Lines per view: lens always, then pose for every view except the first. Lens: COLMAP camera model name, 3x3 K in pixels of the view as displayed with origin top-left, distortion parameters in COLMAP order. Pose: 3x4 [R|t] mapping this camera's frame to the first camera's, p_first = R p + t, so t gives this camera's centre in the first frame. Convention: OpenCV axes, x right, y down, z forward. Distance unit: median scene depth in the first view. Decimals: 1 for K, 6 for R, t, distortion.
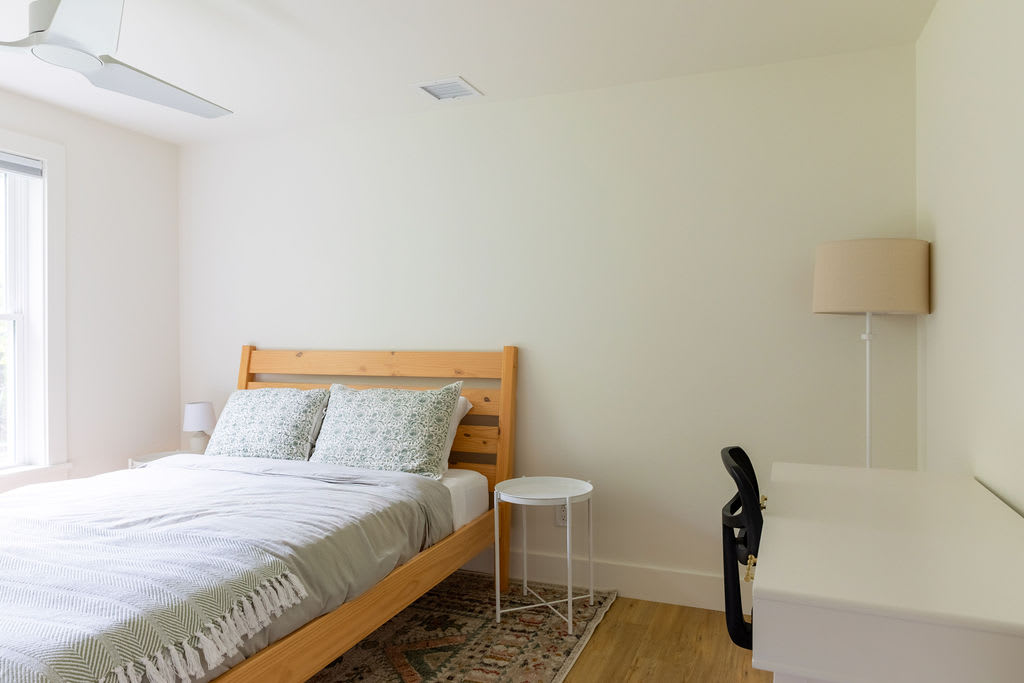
lens RADIAL K [[677.2, 0, 512.0], [0, 677.2, 341.5], [0, 0, 1]] dist [0.003969, -0.001649]
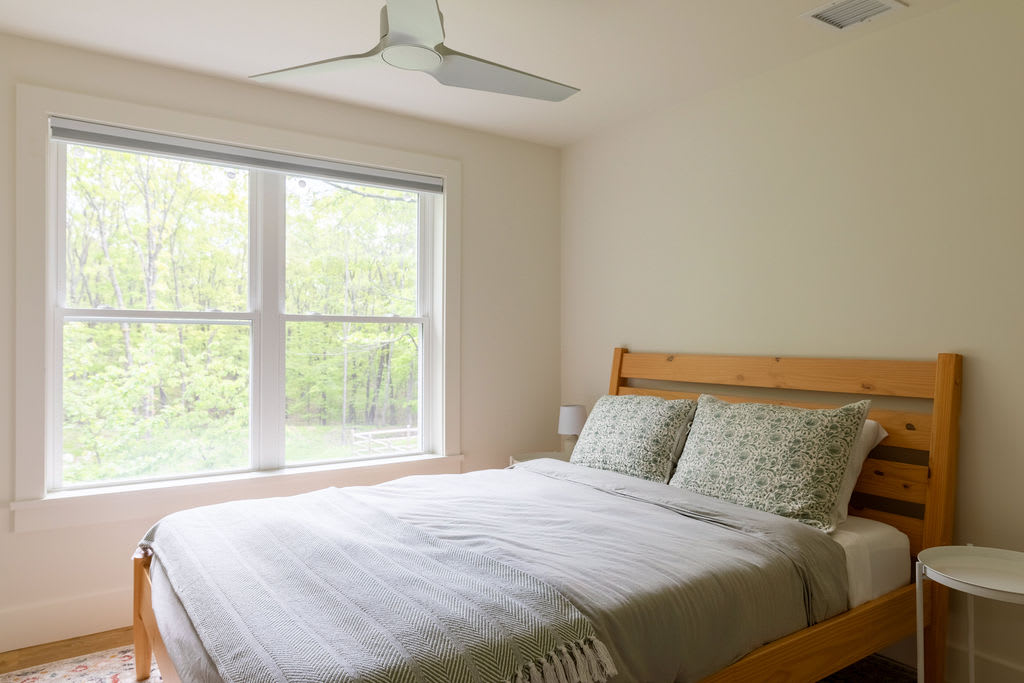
lens RADIAL K [[677.2, 0, 512.0], [0, 677.2, 341.5], [0, 0, 1]] dist [0.003969, -0.001649]
pose [[0.826775, 0.006238, -0.562499, 0.019475], [-0.007796, 0.999970, -0.000369, -0.001861], [0.562479, 0.004690, 0.826798, 0.177310]]
